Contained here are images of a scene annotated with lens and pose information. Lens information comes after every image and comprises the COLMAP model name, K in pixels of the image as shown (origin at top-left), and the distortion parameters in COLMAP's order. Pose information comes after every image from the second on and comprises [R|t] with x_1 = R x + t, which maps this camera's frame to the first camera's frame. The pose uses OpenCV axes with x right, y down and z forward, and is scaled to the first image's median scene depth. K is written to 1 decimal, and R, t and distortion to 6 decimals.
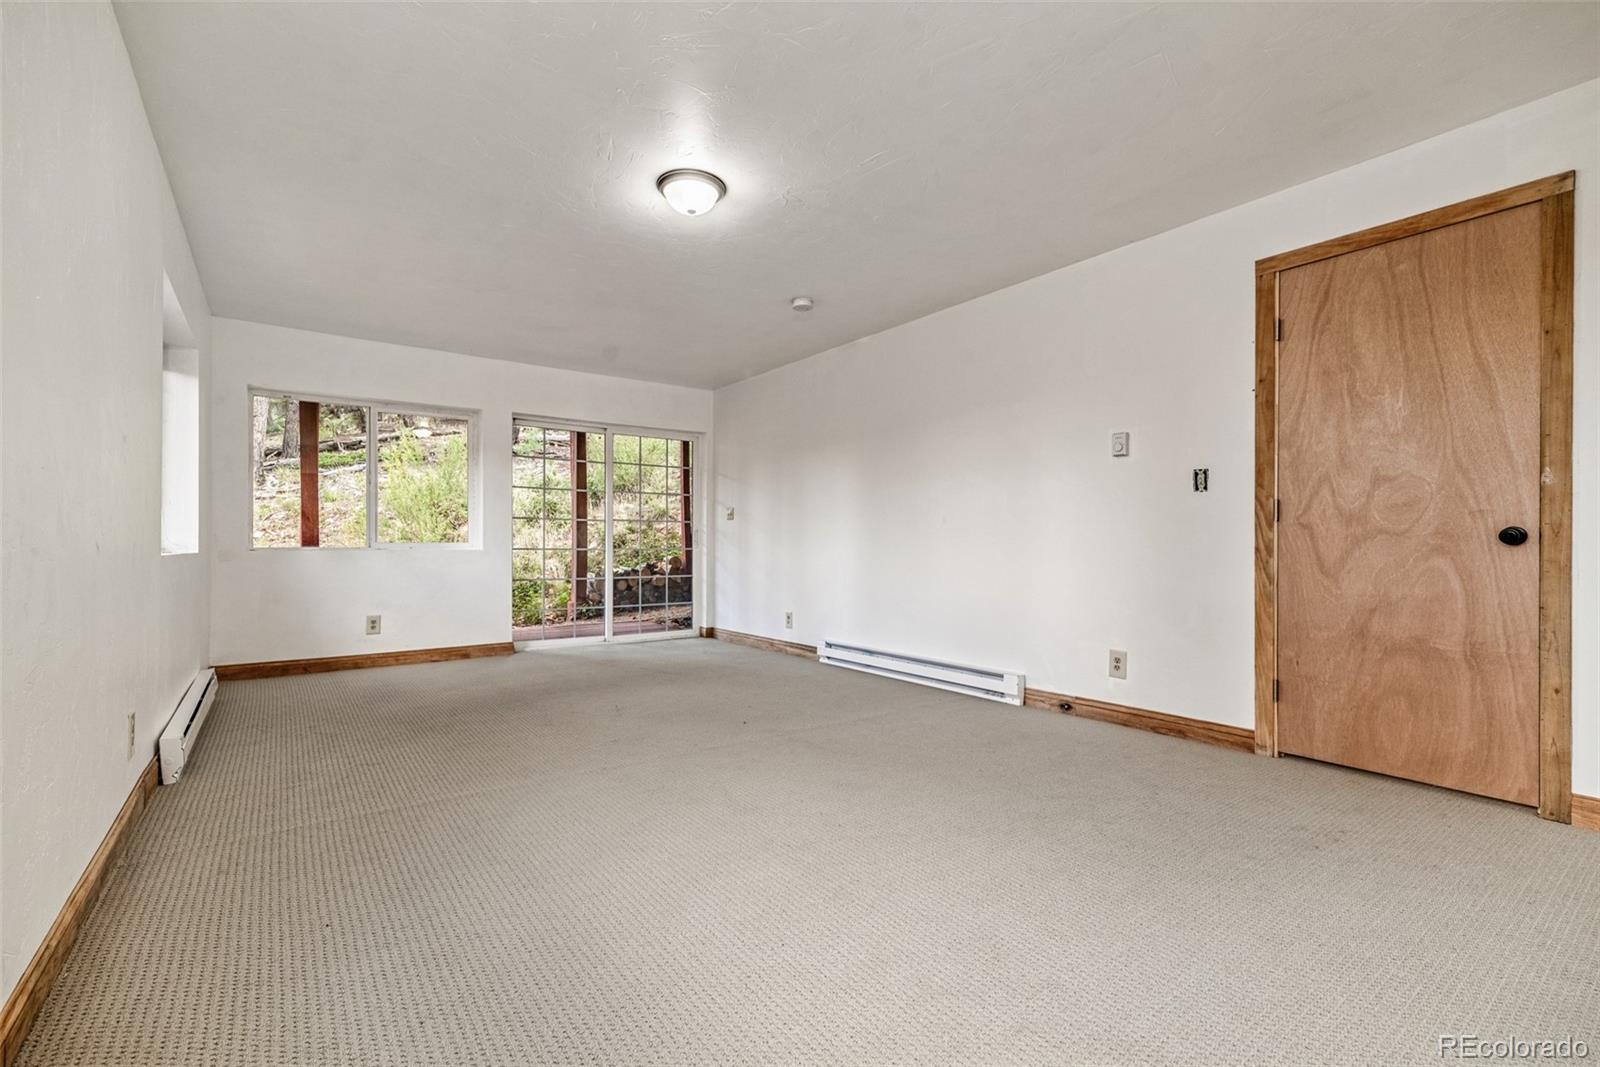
lens RADIAL K [[695.4, 0, 797.2], [0, 695.4, 543.4], [0, 0, 1]] dist [0.003141, 0.000049]
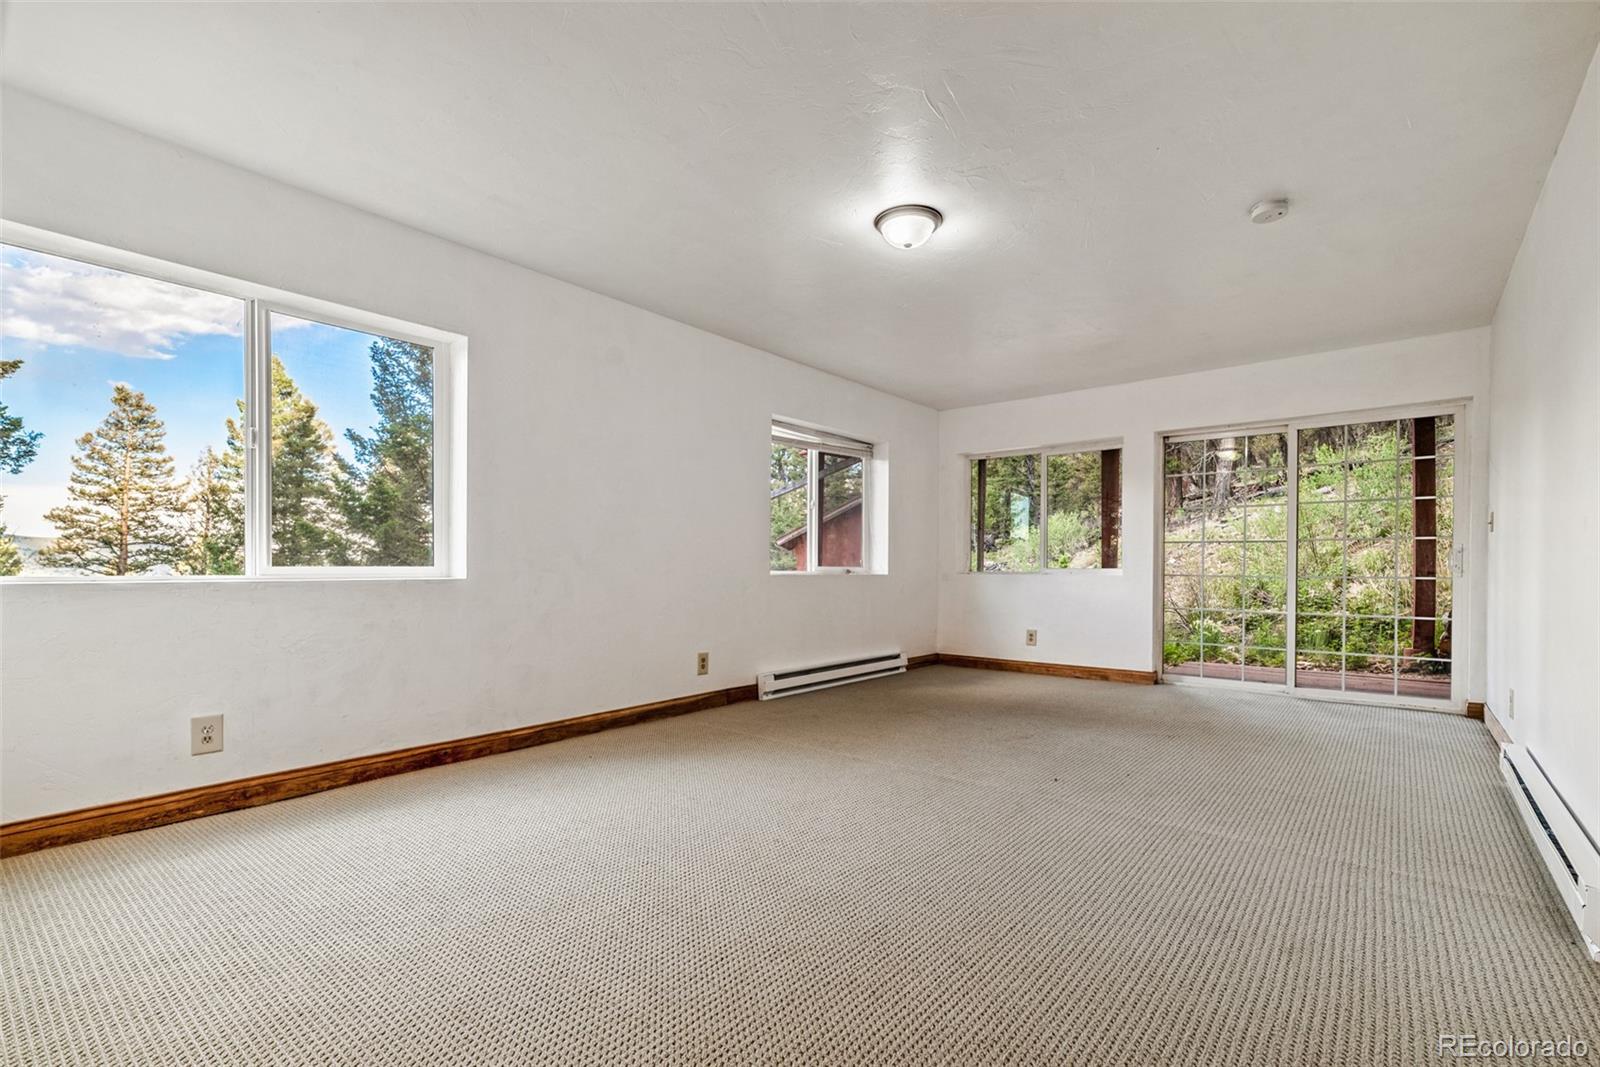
lens RADIAL K [[718.1, 0, 823.4], [0, 718.1, 571.7], [0, 0, 1]] dist [0.000131, 0.000017]
pose [[0.260874, 0.005586, -0.965357, 0.431911], [-0.005679, 0.999975, 0.004252, 0.002274], [0.965356, 0.004373, 0.260899, 0.312521]]
